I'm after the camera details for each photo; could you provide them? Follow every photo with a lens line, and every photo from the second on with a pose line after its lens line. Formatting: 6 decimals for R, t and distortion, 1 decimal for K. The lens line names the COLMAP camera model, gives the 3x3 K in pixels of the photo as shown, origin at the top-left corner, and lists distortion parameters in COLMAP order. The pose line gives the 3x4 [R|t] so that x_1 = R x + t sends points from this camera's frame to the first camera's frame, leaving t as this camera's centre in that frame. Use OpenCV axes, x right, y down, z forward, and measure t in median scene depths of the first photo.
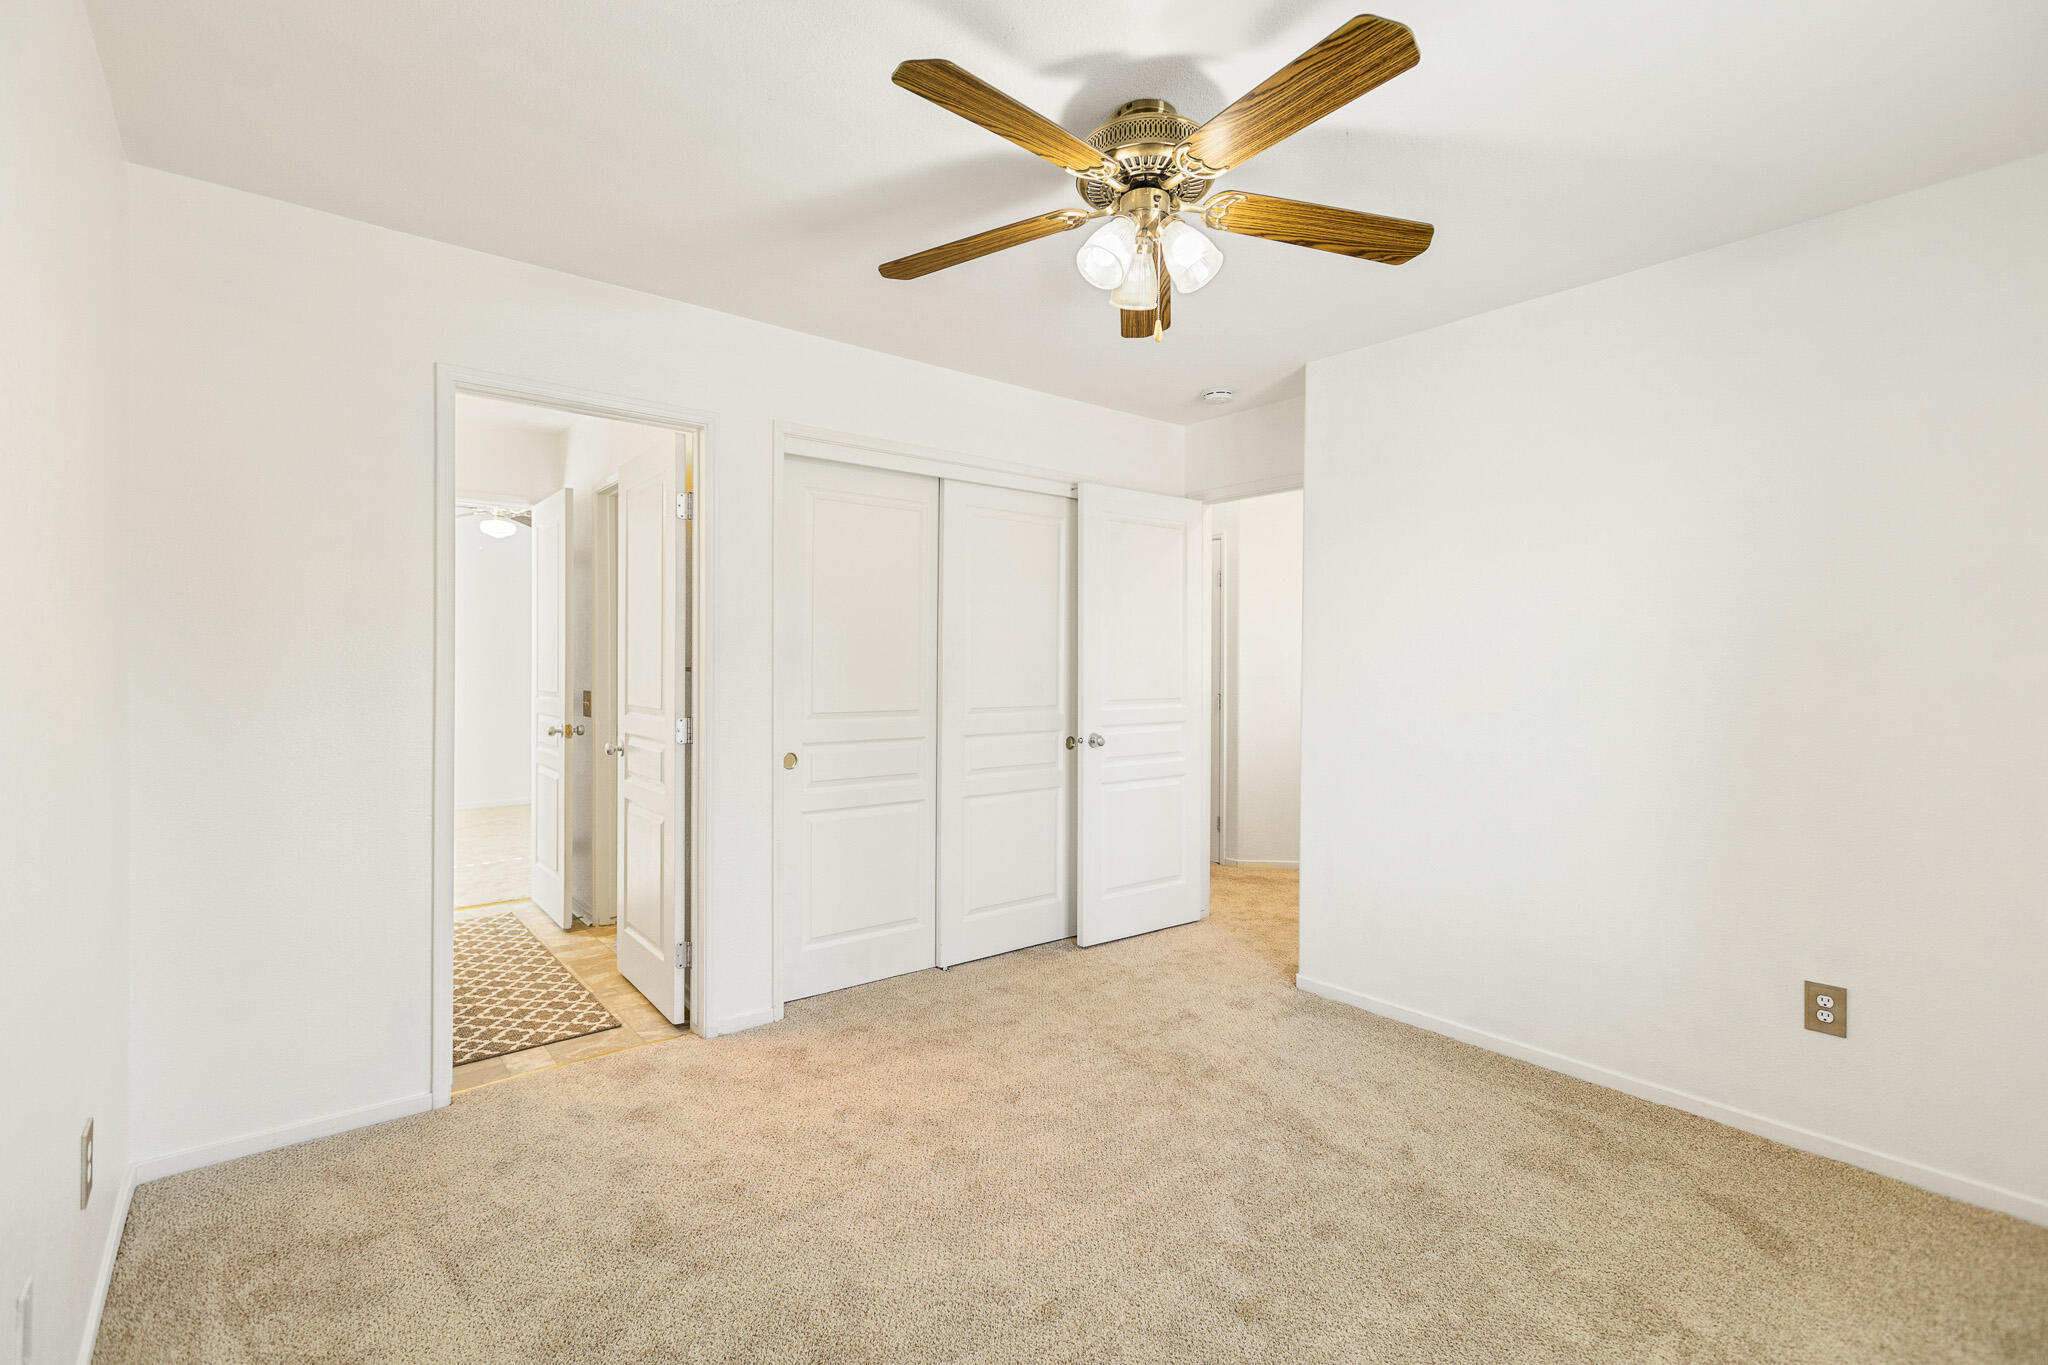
lens RADIAL K [[927.8, 0, 1023.8], [0, 927.8, 676.2], [0, 0, 1]] dist [0.000550, -0.001288]
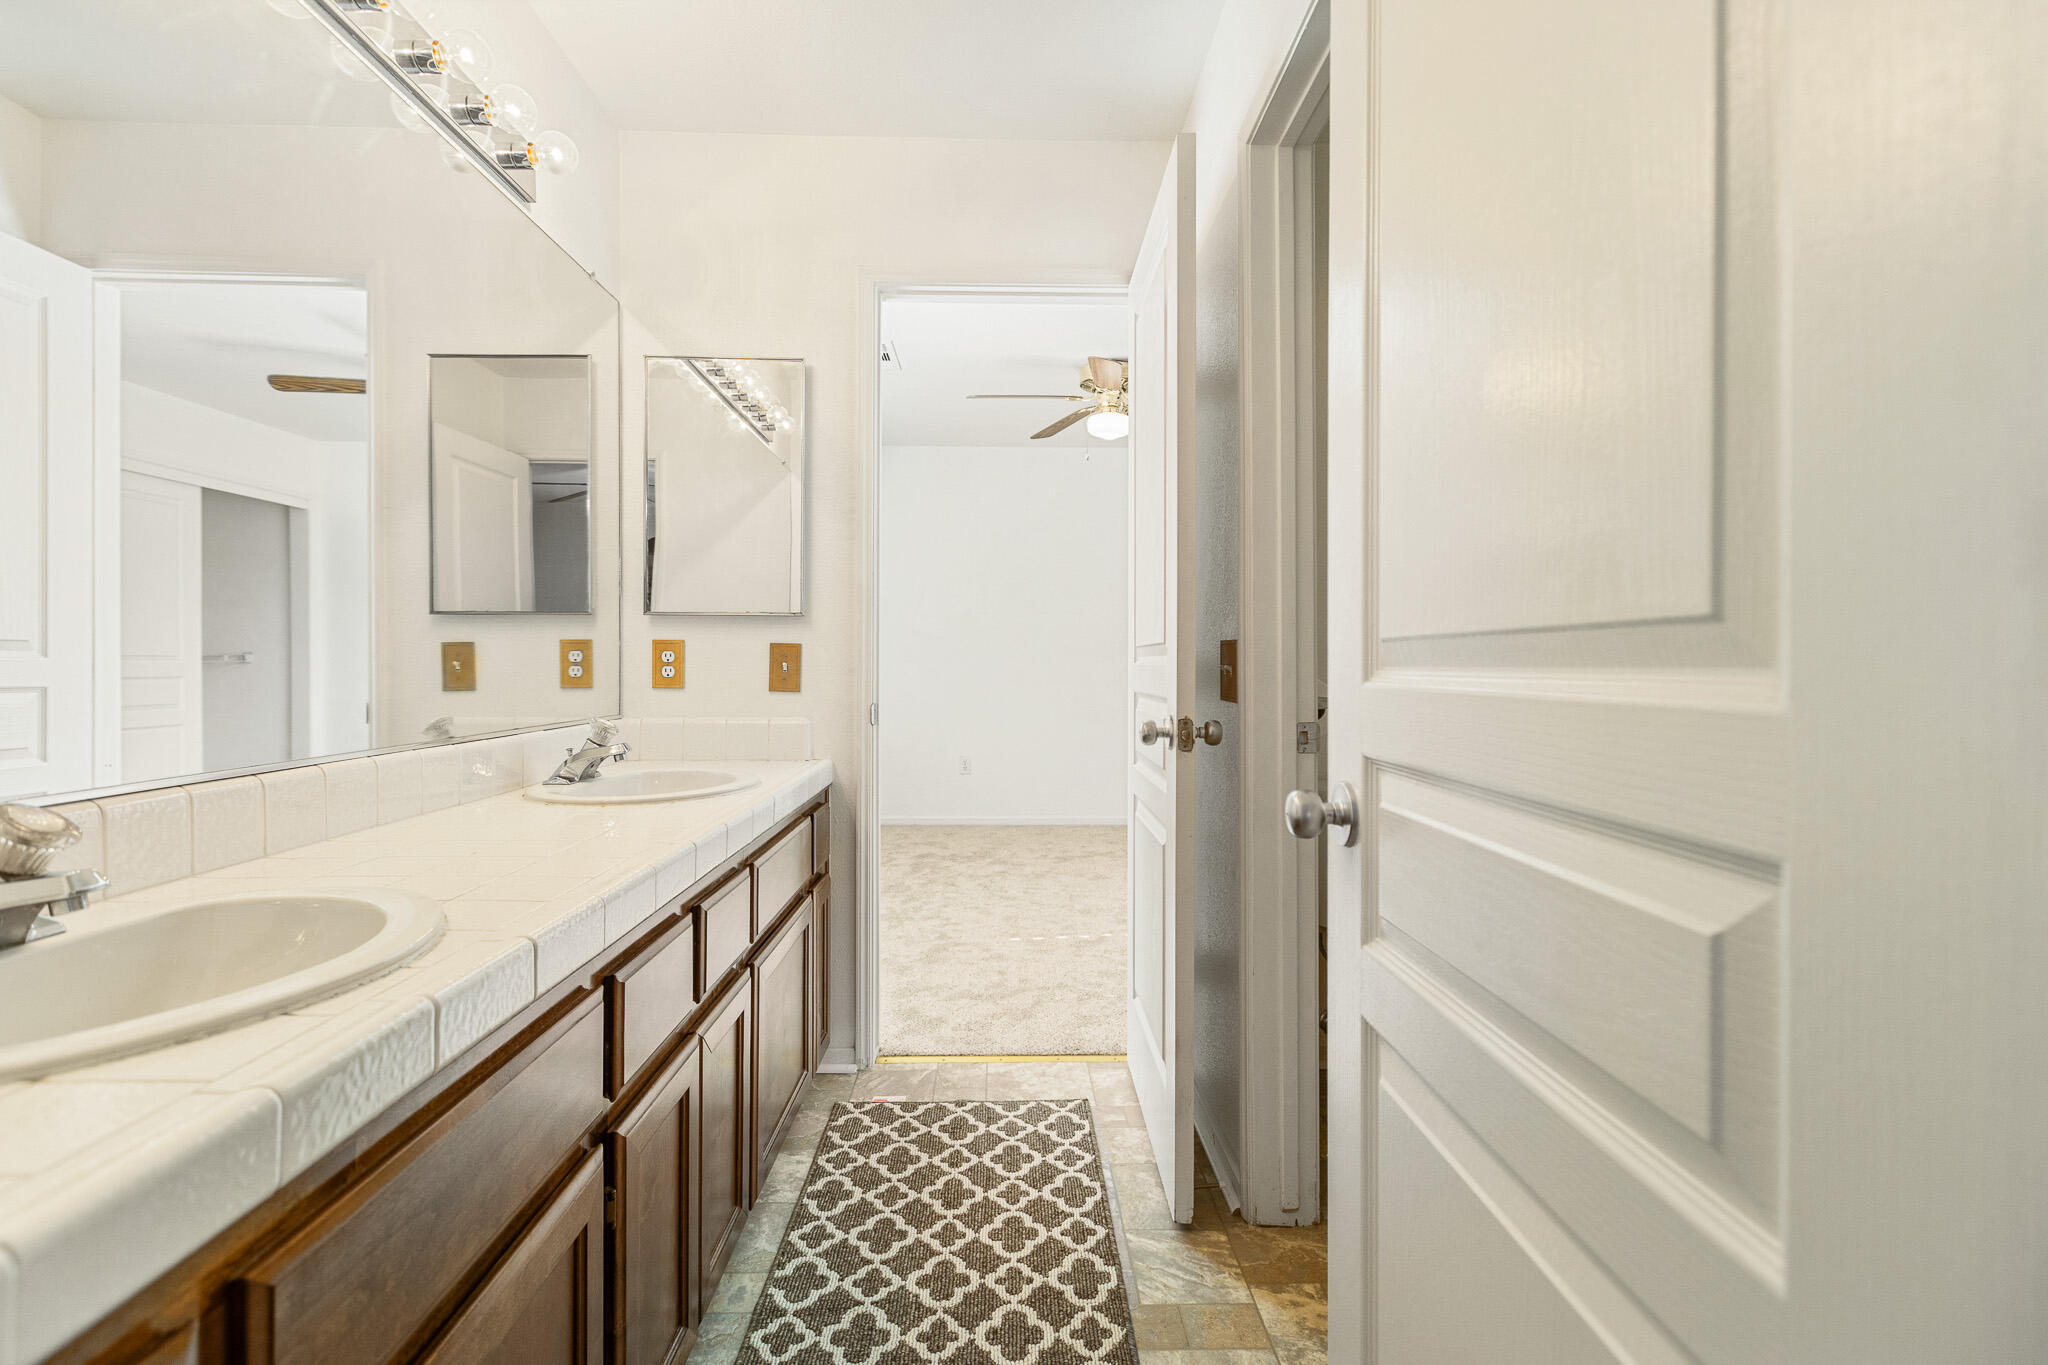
lens RADIAL K [[927.8, 0, 1024.1], [0, 927.8, 675.3], [0, 0, 1]] dist [0.000550, -0.001288]
pose [[0.787525, -0.003884, -0.616271, -0.293742], [0.003319, 0.999992, -0.002061, 0.033678], [0.616274, -0.000423, 0.787532, 0.632774]]
